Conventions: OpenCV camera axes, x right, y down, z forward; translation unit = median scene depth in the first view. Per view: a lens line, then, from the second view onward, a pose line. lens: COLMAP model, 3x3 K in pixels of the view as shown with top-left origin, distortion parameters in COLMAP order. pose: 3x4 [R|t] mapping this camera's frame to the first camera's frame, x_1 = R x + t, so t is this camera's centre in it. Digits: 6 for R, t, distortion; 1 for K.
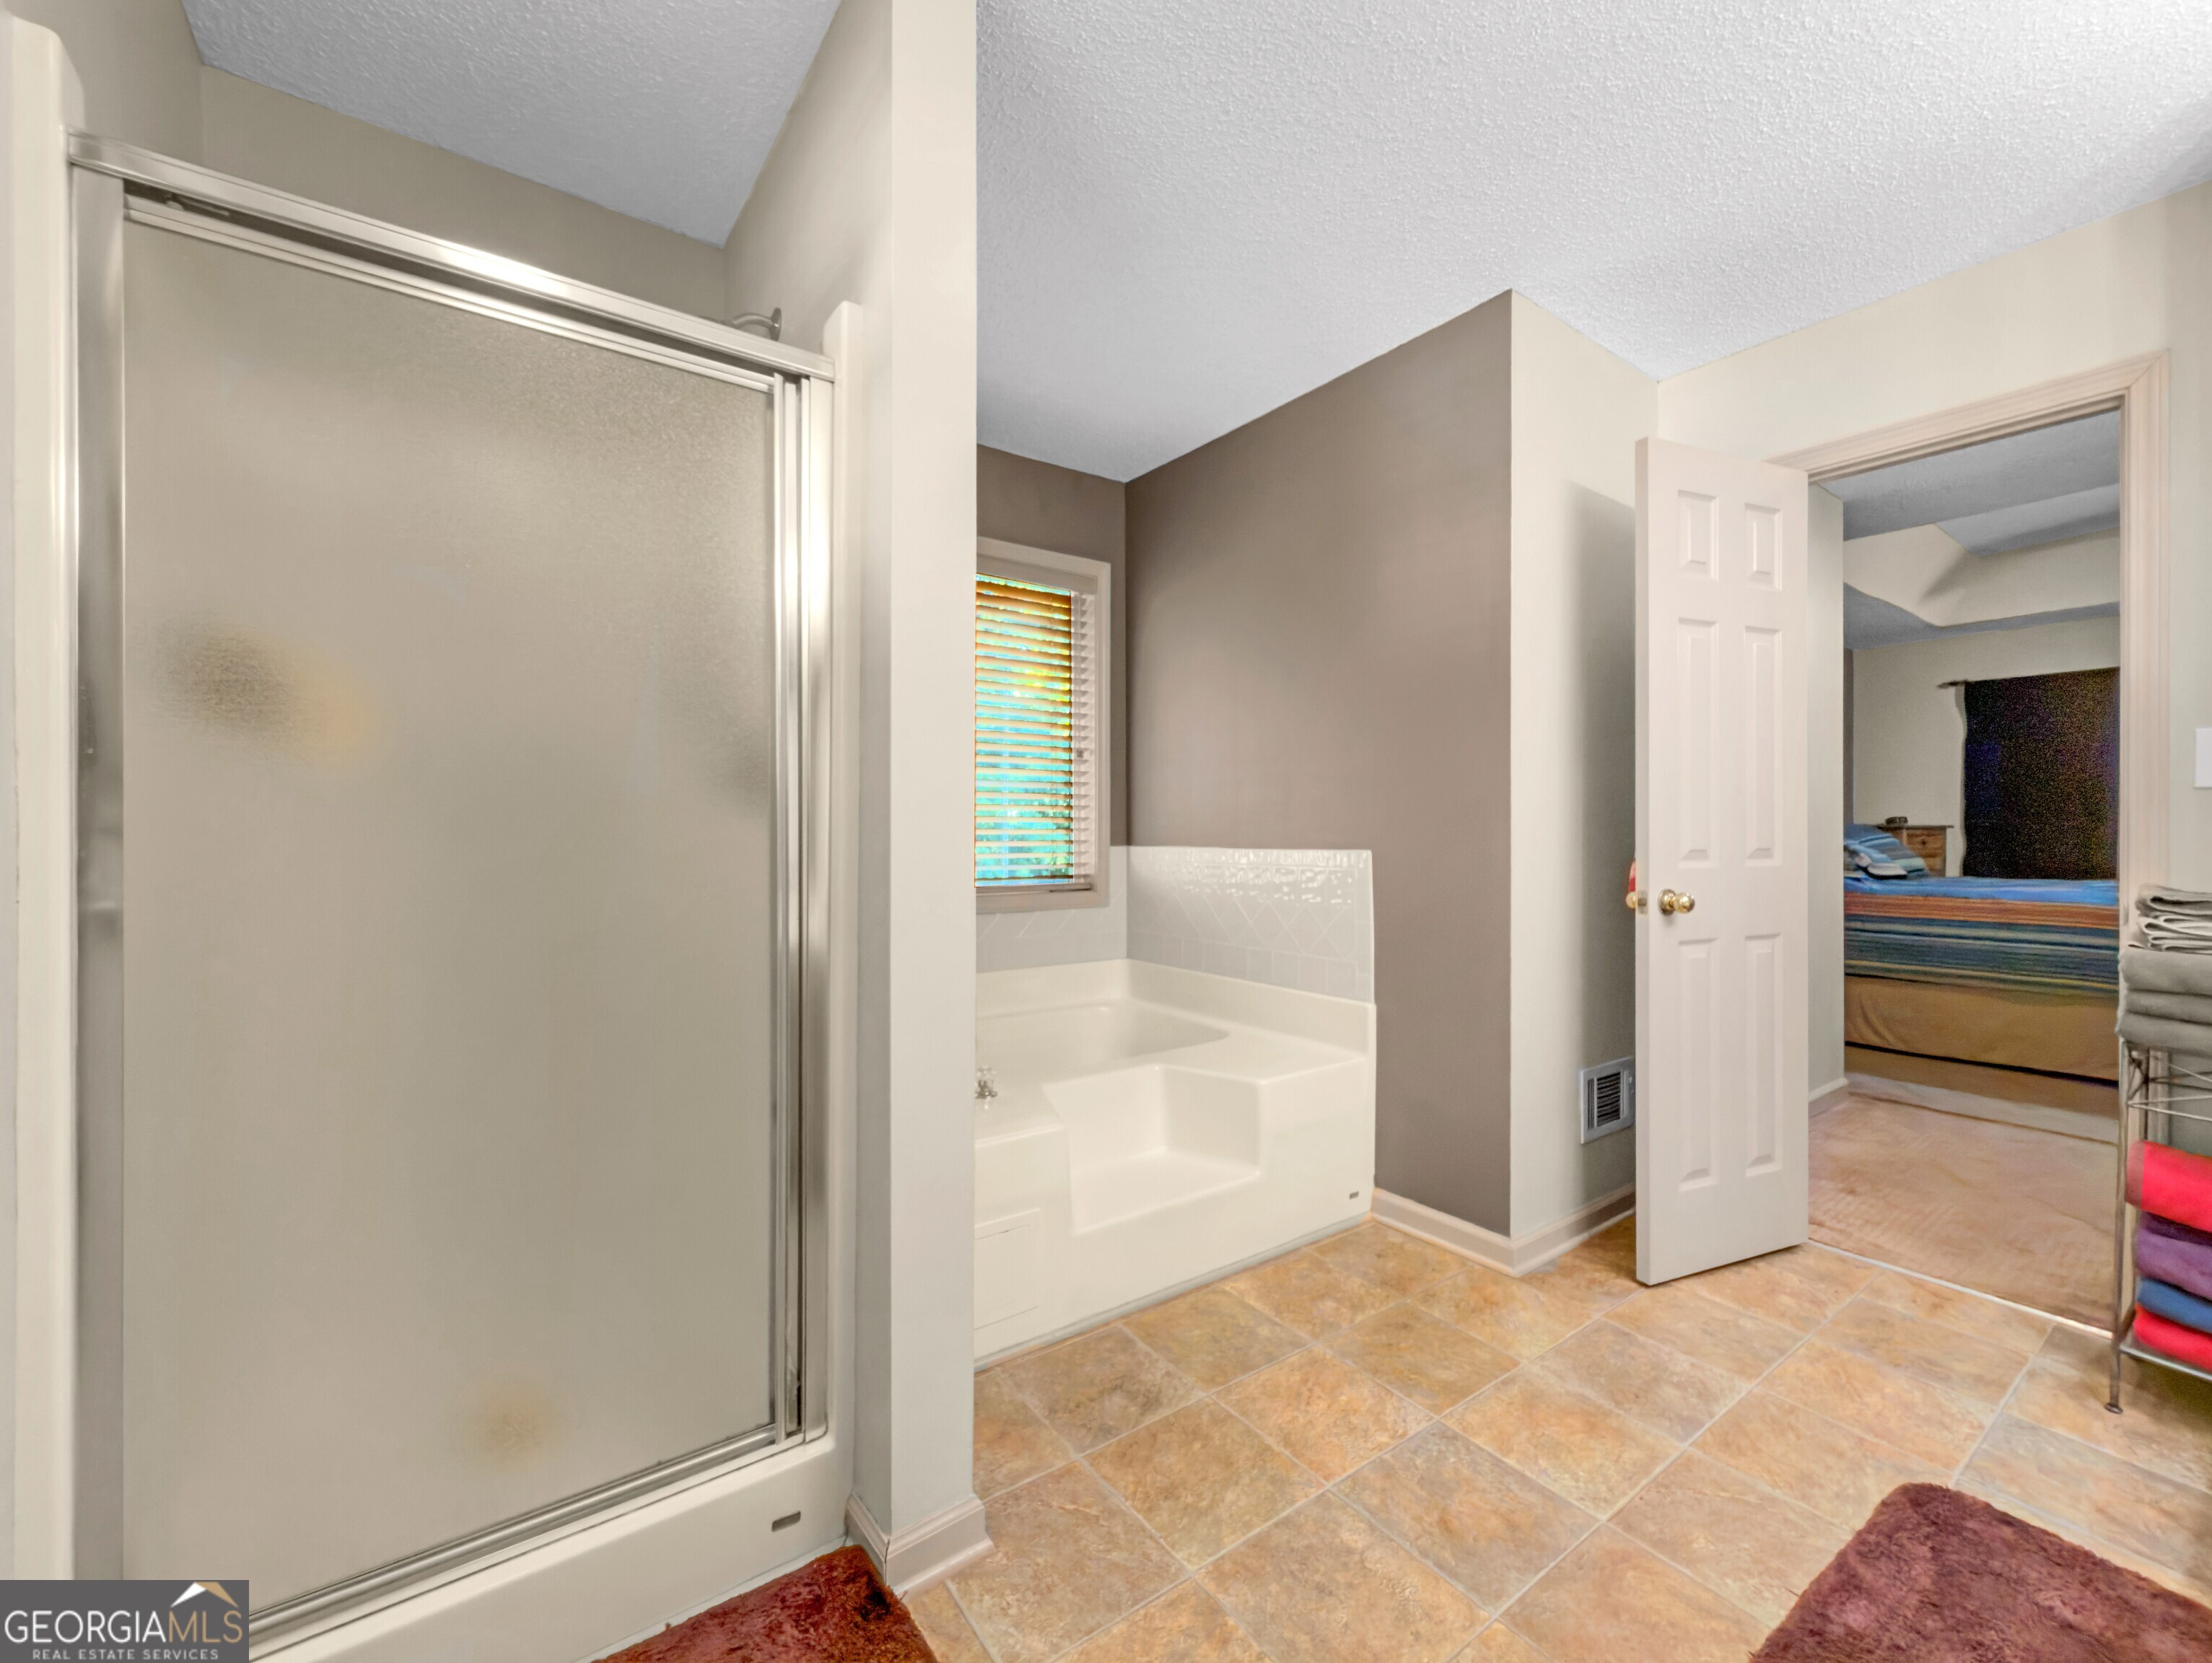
lens RADIAL K [[910.4, 0, 1102.7], [0, 910.4, 825.1], [0, 0, 1]] dist [-0.000188, -0.000187]
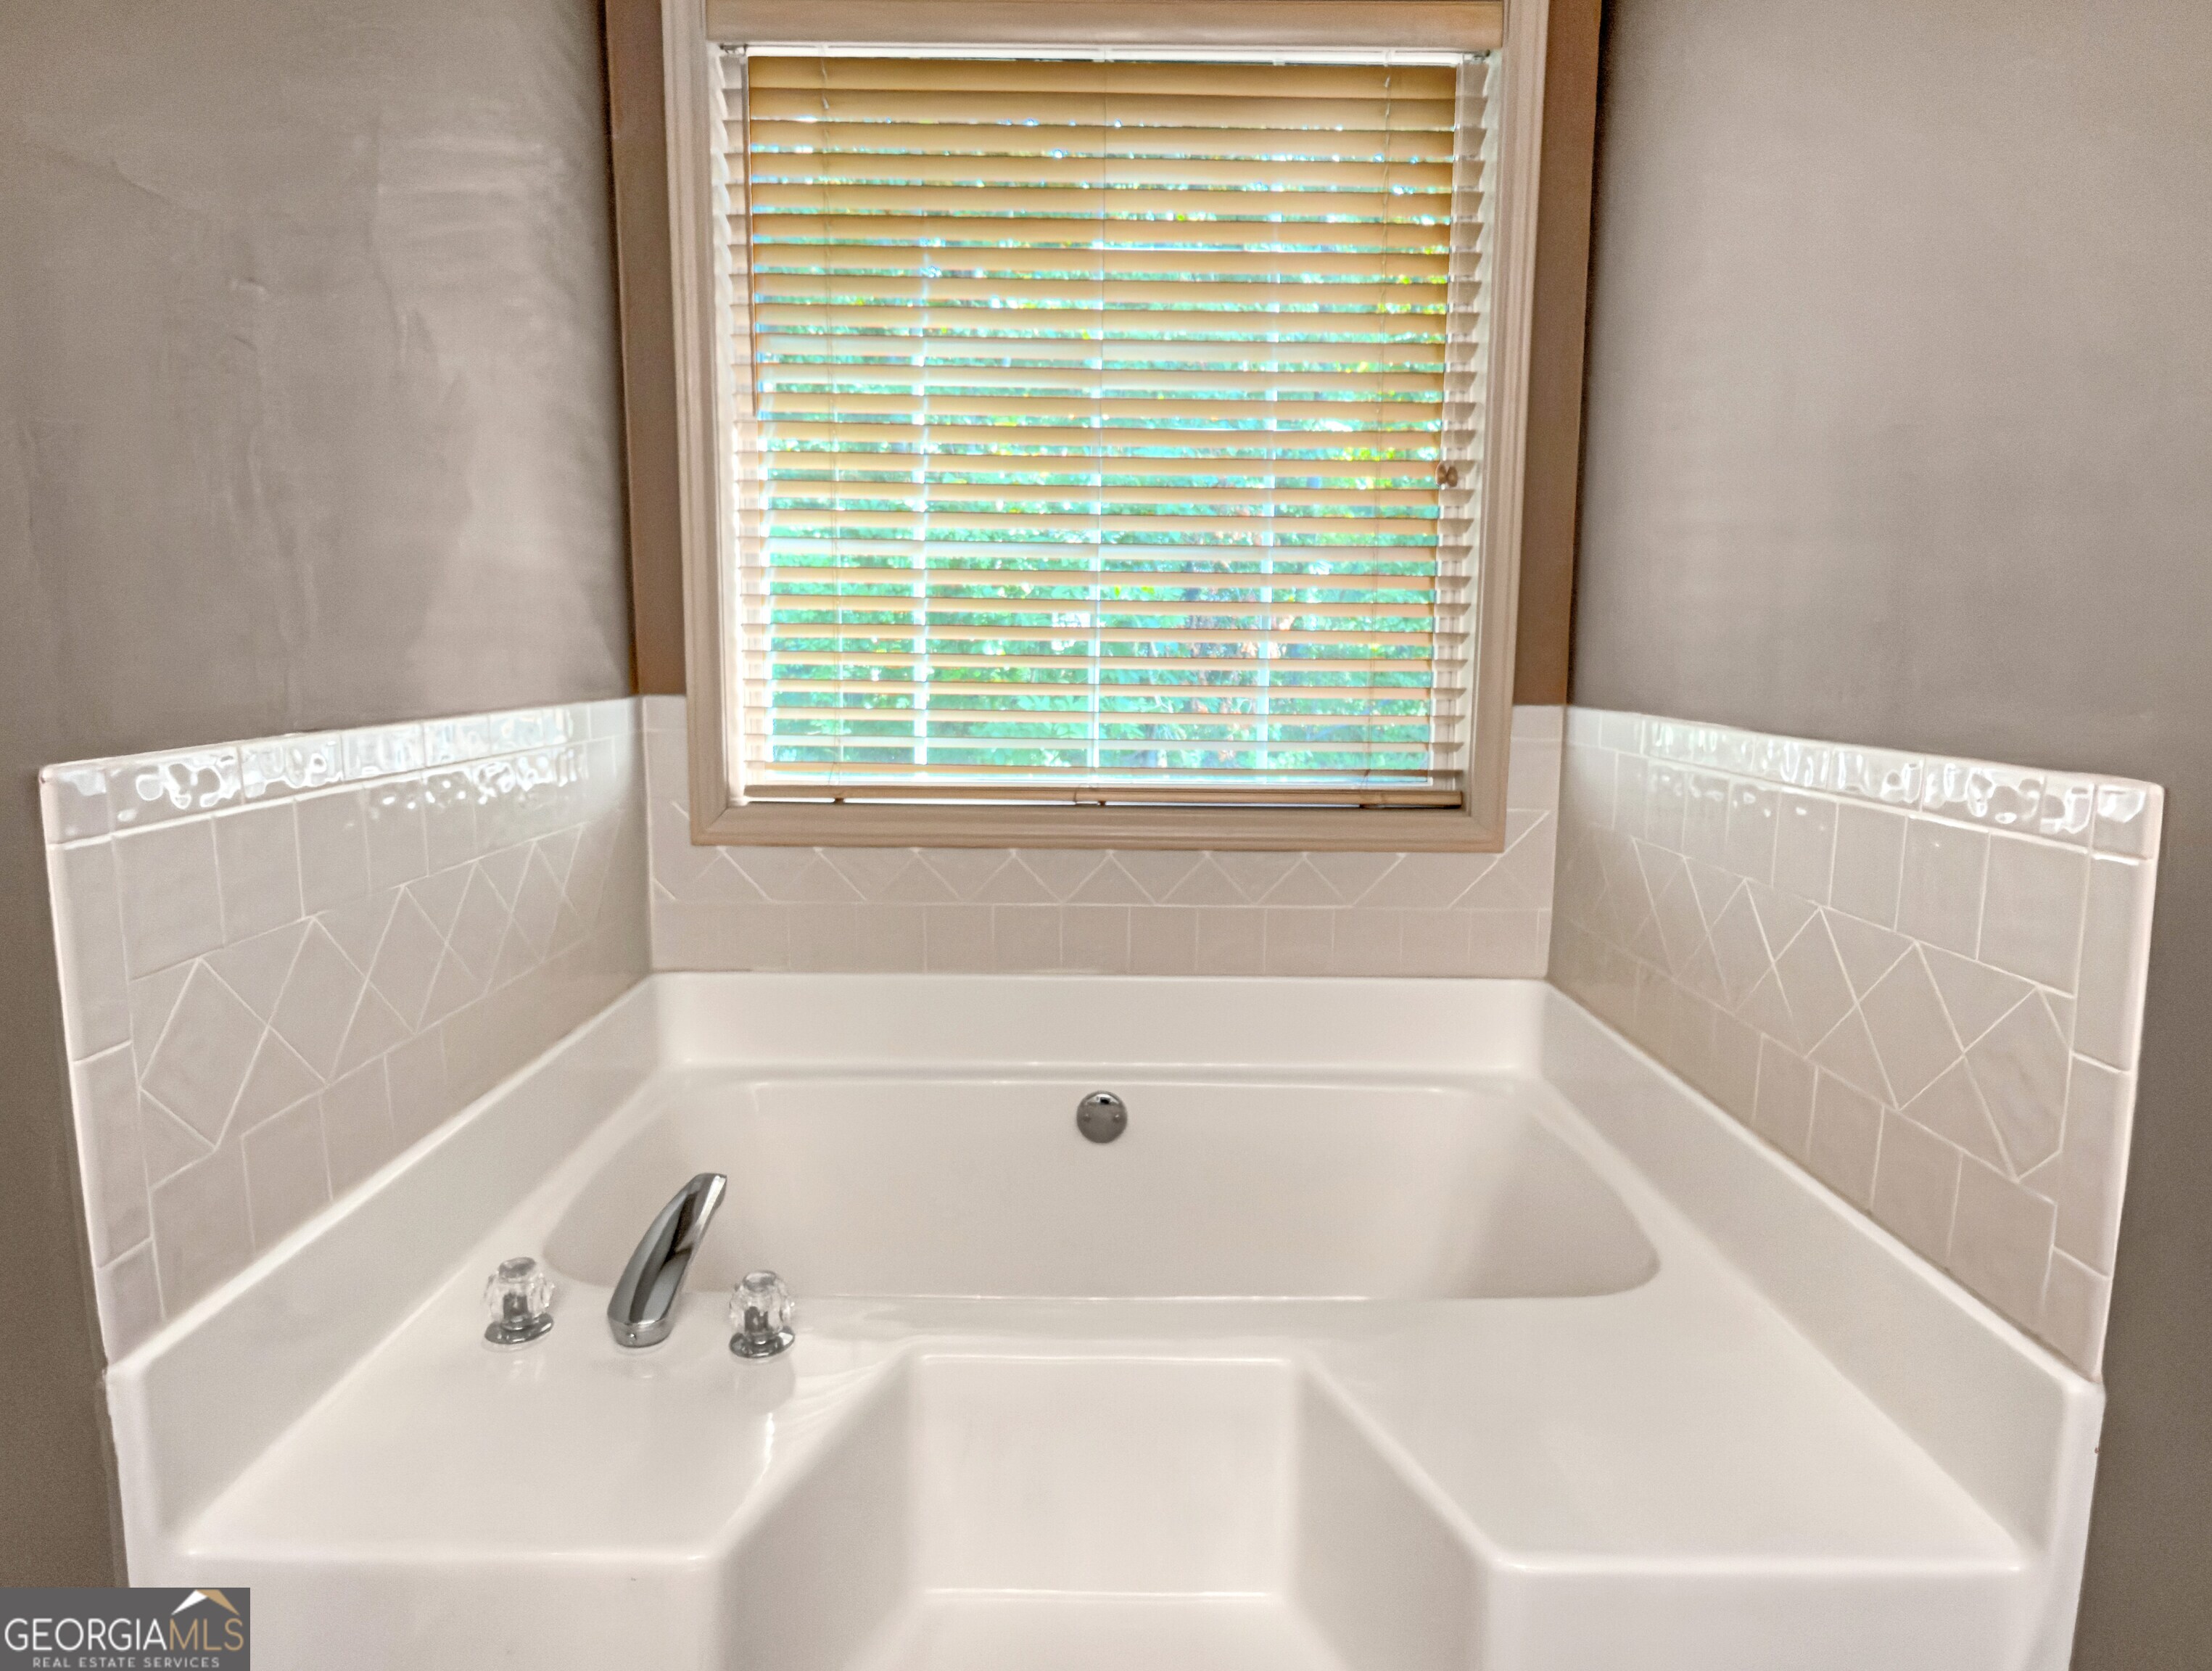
lens RADIAL K [[1305.6, 0, 1115.8], [0, 1305.6, 837.3], [0, 0, 1]] dist [-0.004739, -0.000011]
pose [[0.822287, 0.089352, -0.562015, 0.293640], [-0.002890, 0.988240, 0.152886, -0.010876], [0.569066, -0.124091, 0.812875, 0.634326]]
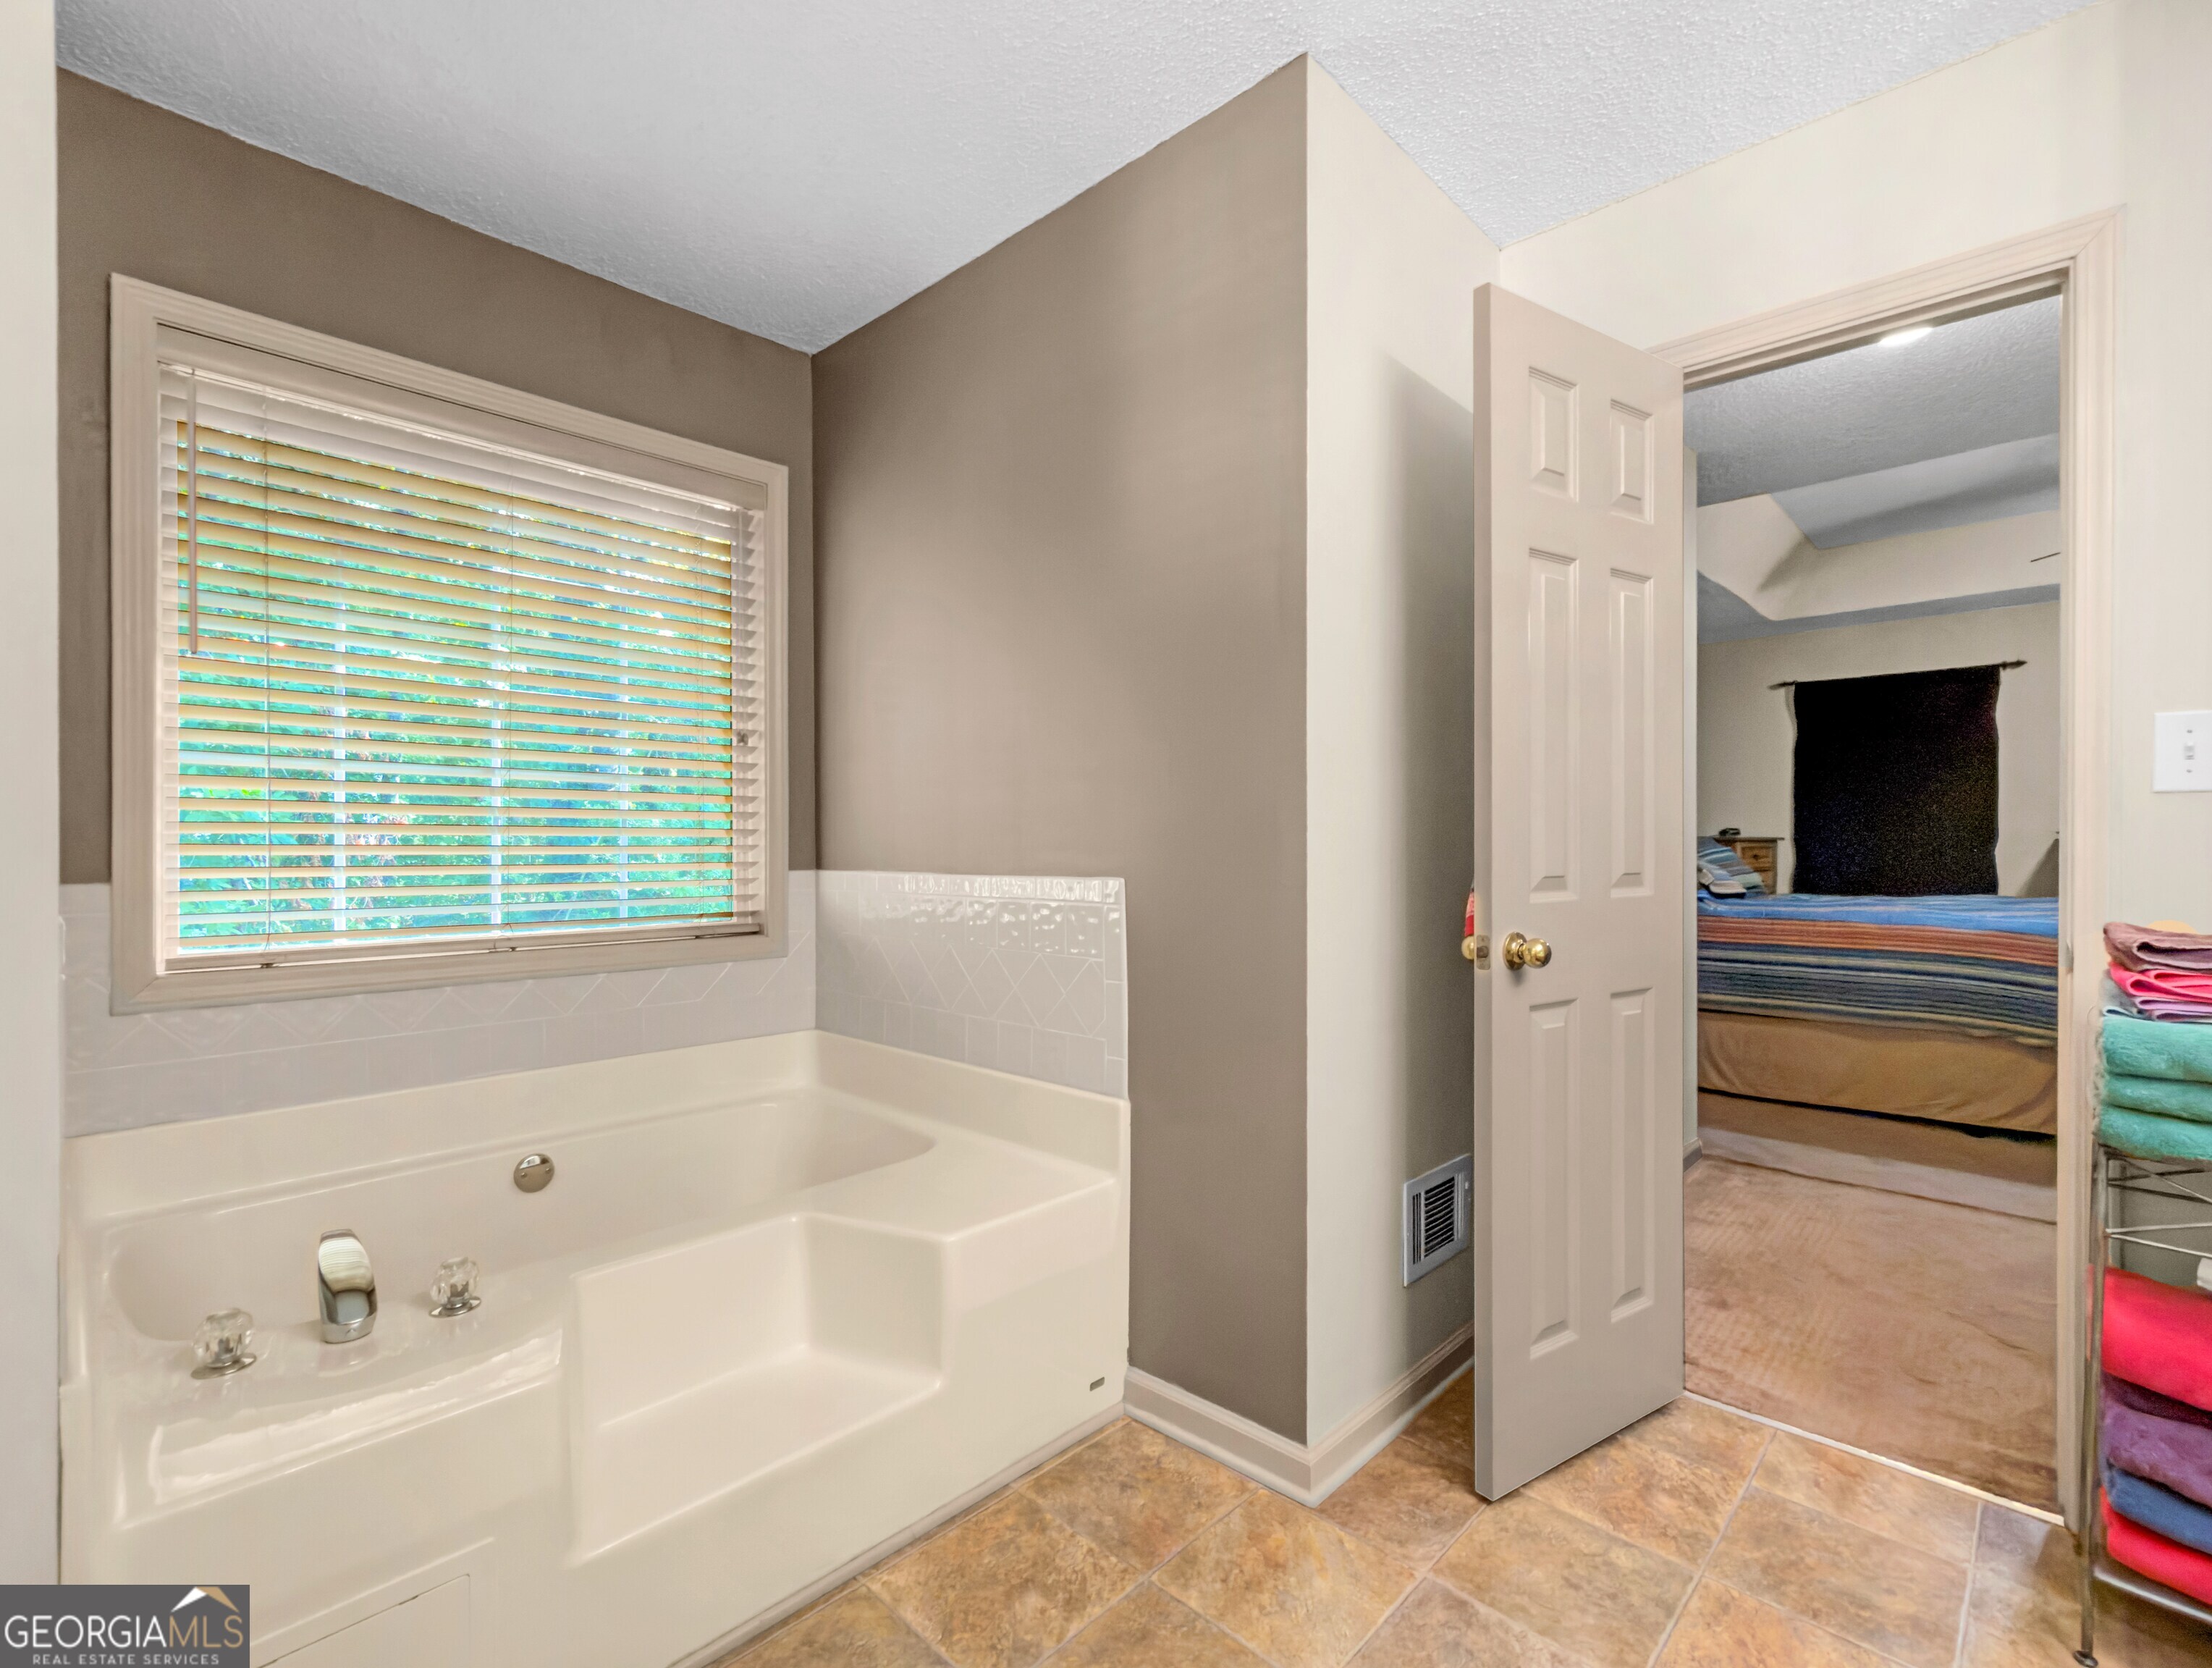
lens RADIAL K [[1019.2, 0, 1121.4], [0, 1019.2, 840.9], [0, 0, 1]] dist [-0.000836, -0.001018]
pose [[0.980041, -0.002619, 0.198779, 0.155830], [0.001782, 0.999989, 0.004390, -0.004072], [-0.198788, -0.003948, 0.980035, 0.272096]]
